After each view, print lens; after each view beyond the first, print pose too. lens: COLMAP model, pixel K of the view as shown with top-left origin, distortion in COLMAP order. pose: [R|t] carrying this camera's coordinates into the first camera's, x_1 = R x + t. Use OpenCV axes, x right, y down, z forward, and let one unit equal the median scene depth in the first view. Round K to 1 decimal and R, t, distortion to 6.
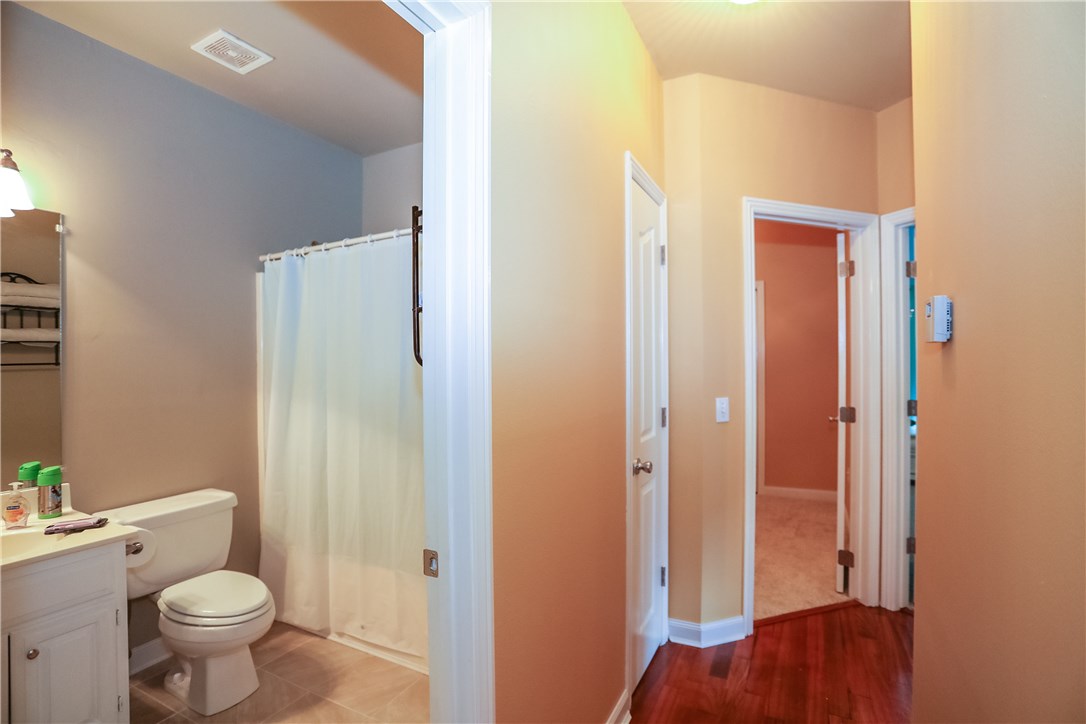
lens RADIAL K [[529.1, 0, 541.6], [0, 529.1, 360.9], [0, 0, 1]] dist [-0.074606, 0.028609]
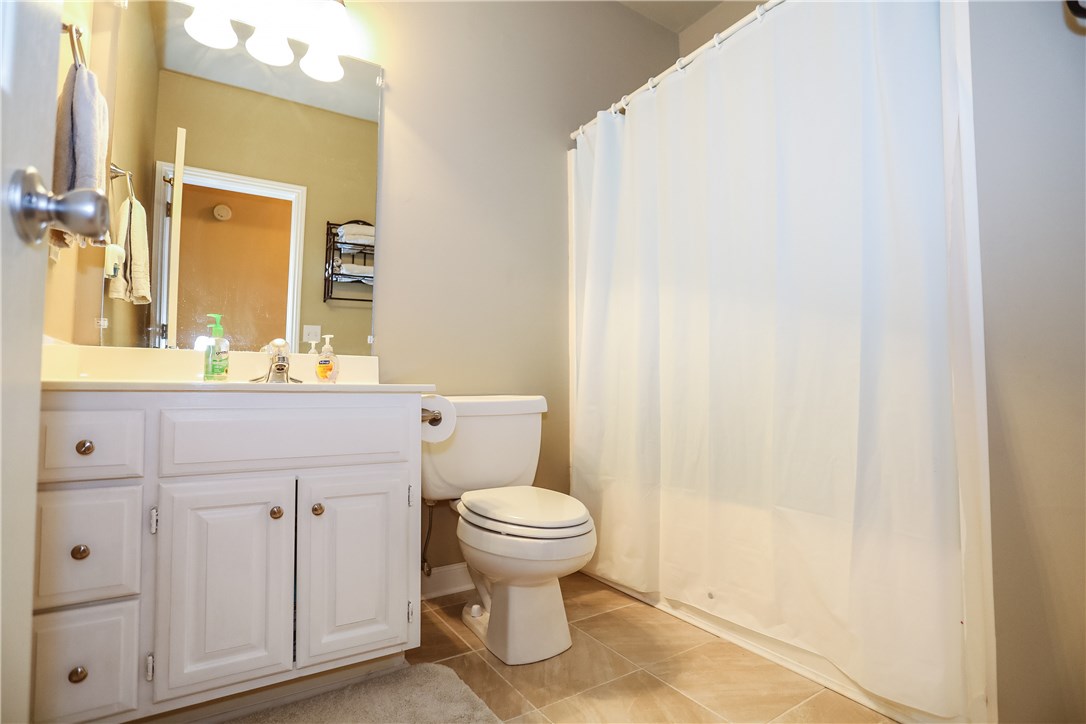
lens RADIAL K [[529.1, 0, 541.6], [0, 529.1, 360.9], [0, 0, 1]] dist [-0.074606, 0.028609]
pose [[0.869335, -0.017951, -0.493898, -0.216167], [-0.007107, 0.998783, -0.048811, 0.265864], [0.494173, 0.045943, 0.868149, 0.316962]]
